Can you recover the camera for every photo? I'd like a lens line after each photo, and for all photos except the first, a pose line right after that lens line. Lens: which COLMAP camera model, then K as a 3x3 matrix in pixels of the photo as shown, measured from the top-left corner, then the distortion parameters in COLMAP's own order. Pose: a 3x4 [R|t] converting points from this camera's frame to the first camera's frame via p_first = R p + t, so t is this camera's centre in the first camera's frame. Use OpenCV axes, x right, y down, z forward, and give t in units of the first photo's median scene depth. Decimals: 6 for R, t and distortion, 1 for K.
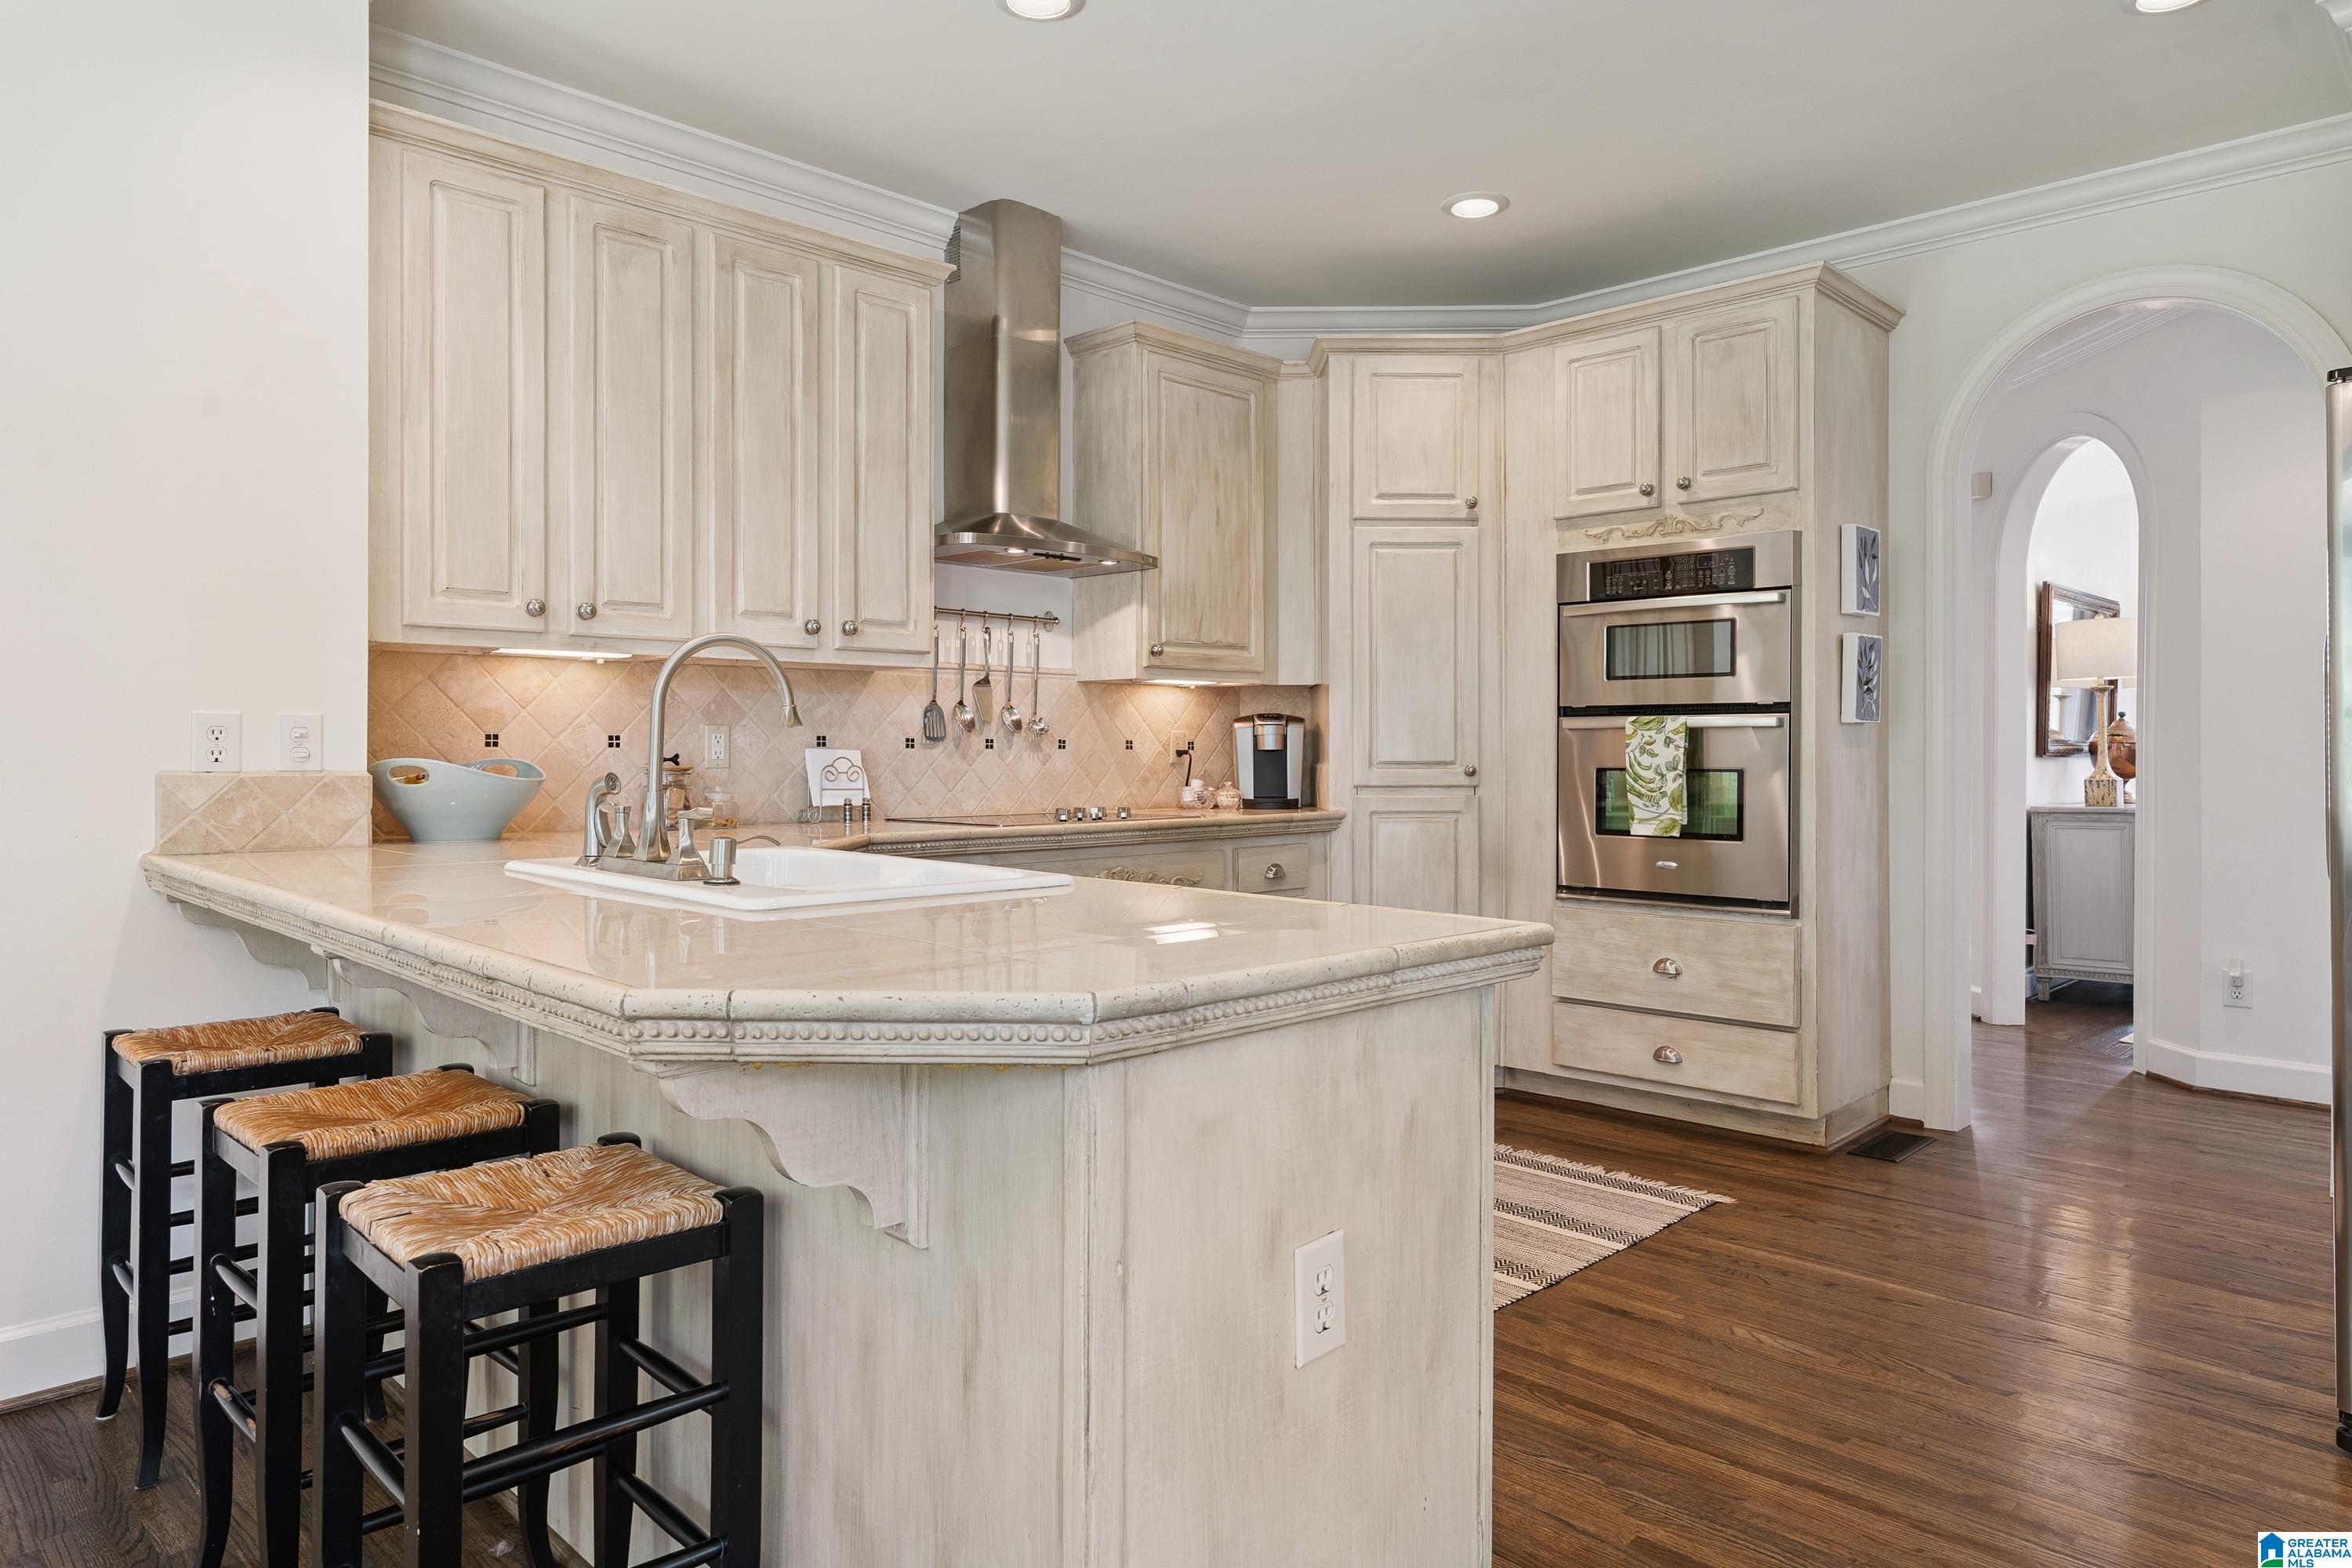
lens RADIAL K [[1430.5, 0, 1174.3], [0, 1430.5, 771.2], [0, 0, 1]] dist [0.001868, 0.000560]
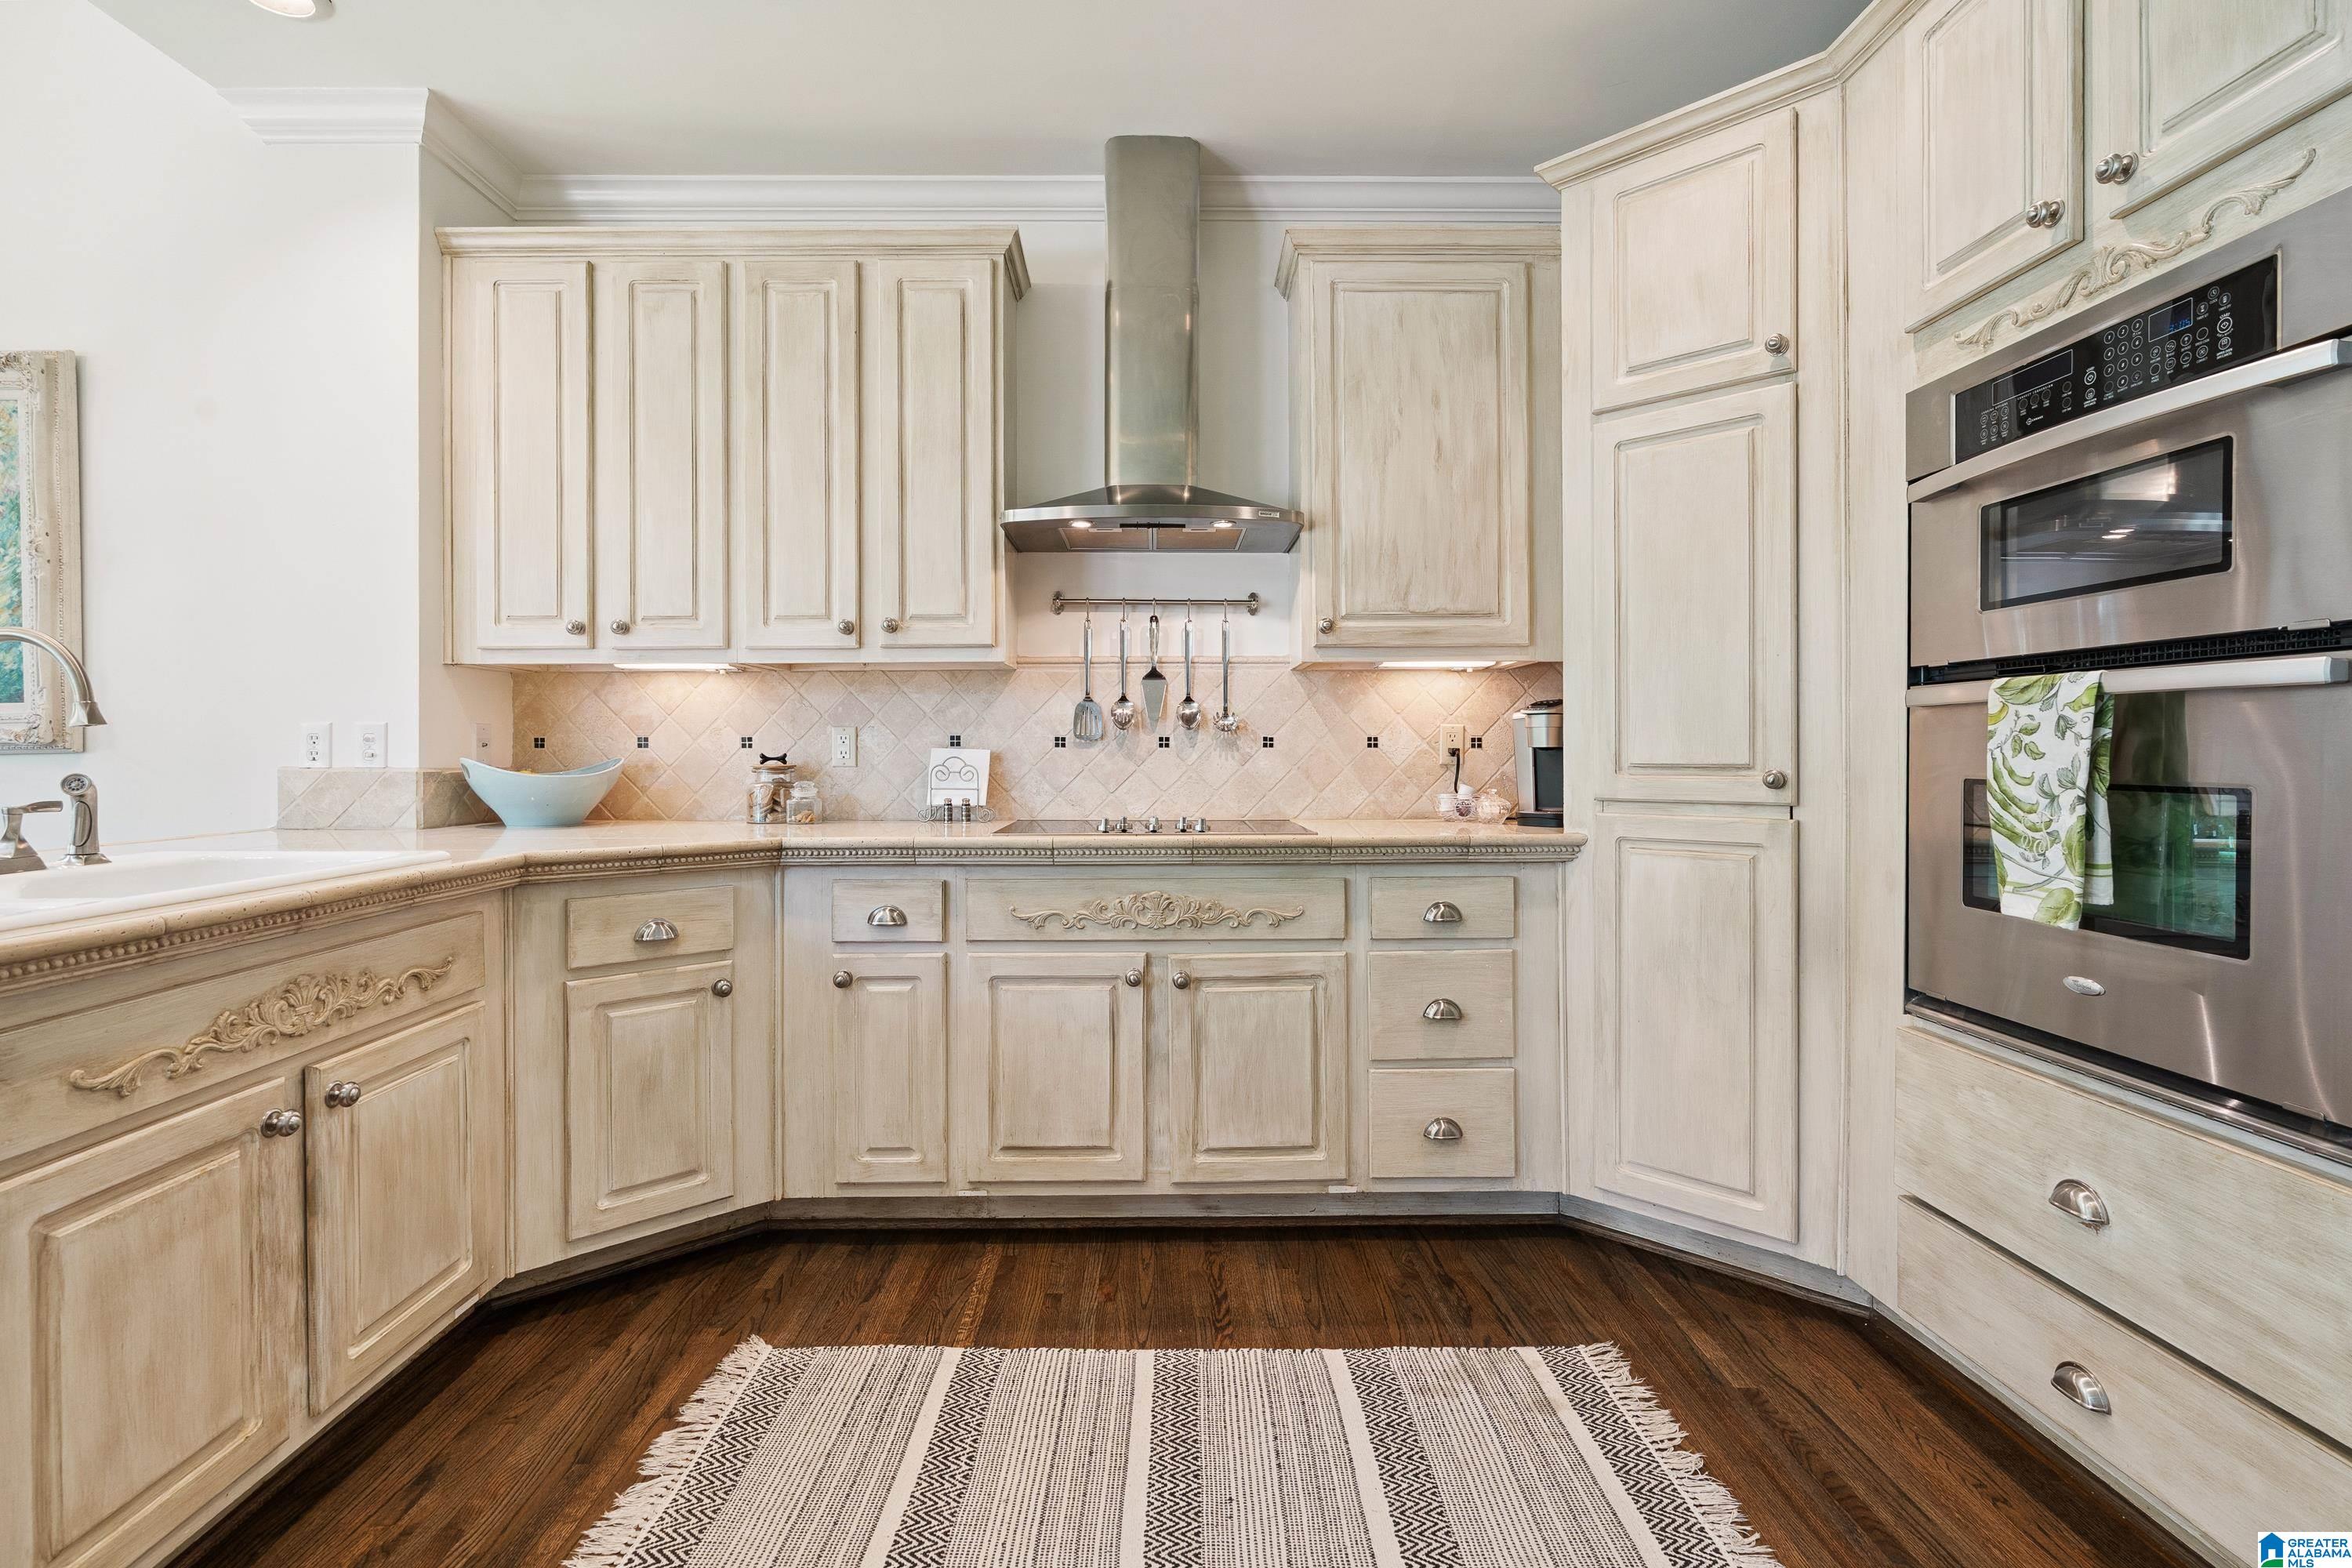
lens RADIAL K [[1075.4, 0, 1178.4], [0, 1075.4, 763.5], [0, 0, 1]] dist [-0.004094, 0.001139]
pose [[0.718126, 0.006040, -0.695887, 0.370670], [-0.006967, 0.999975, 0.001490, -0.006713], [0.695878, 0.003779, 0.718150, 0.525712]]
